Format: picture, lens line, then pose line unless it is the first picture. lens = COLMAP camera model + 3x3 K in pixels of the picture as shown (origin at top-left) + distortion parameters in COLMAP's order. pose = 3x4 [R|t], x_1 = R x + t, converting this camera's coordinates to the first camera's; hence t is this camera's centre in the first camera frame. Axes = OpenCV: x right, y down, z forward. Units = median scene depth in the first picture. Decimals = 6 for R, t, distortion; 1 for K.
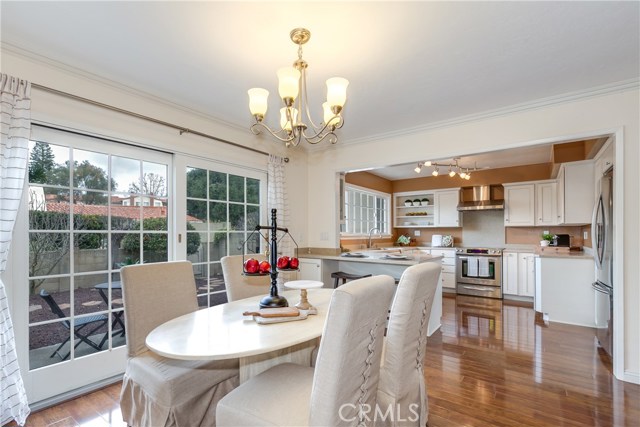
lens RADIAL K [[289.4, 0, 298.0], [0, 289.4, 237.0], [0, 0, 1]] dist [0.009988, 0.000456]
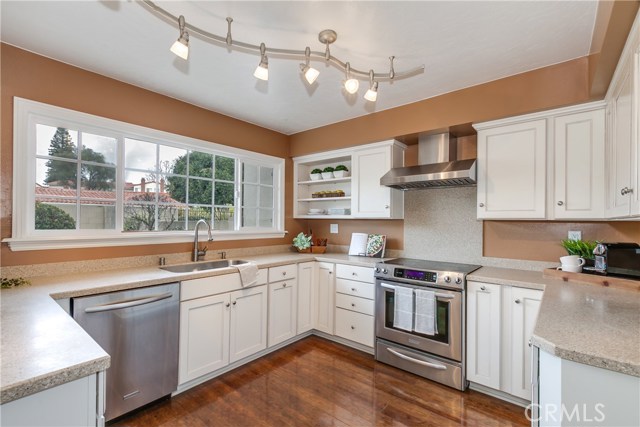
lens RADIAL K [[289.4, 0, 298.7], [0, 289.4, 224.0], [0, 0, 1]] dist [0.009988, 0.000456]
pose [[0.998608, 0.006530, -0.052333, 0.425795], [-0.006463, 0.999978, 0.001437, -0.025832], [0.052341, -0.001097, 0.998629, 0.500606]]
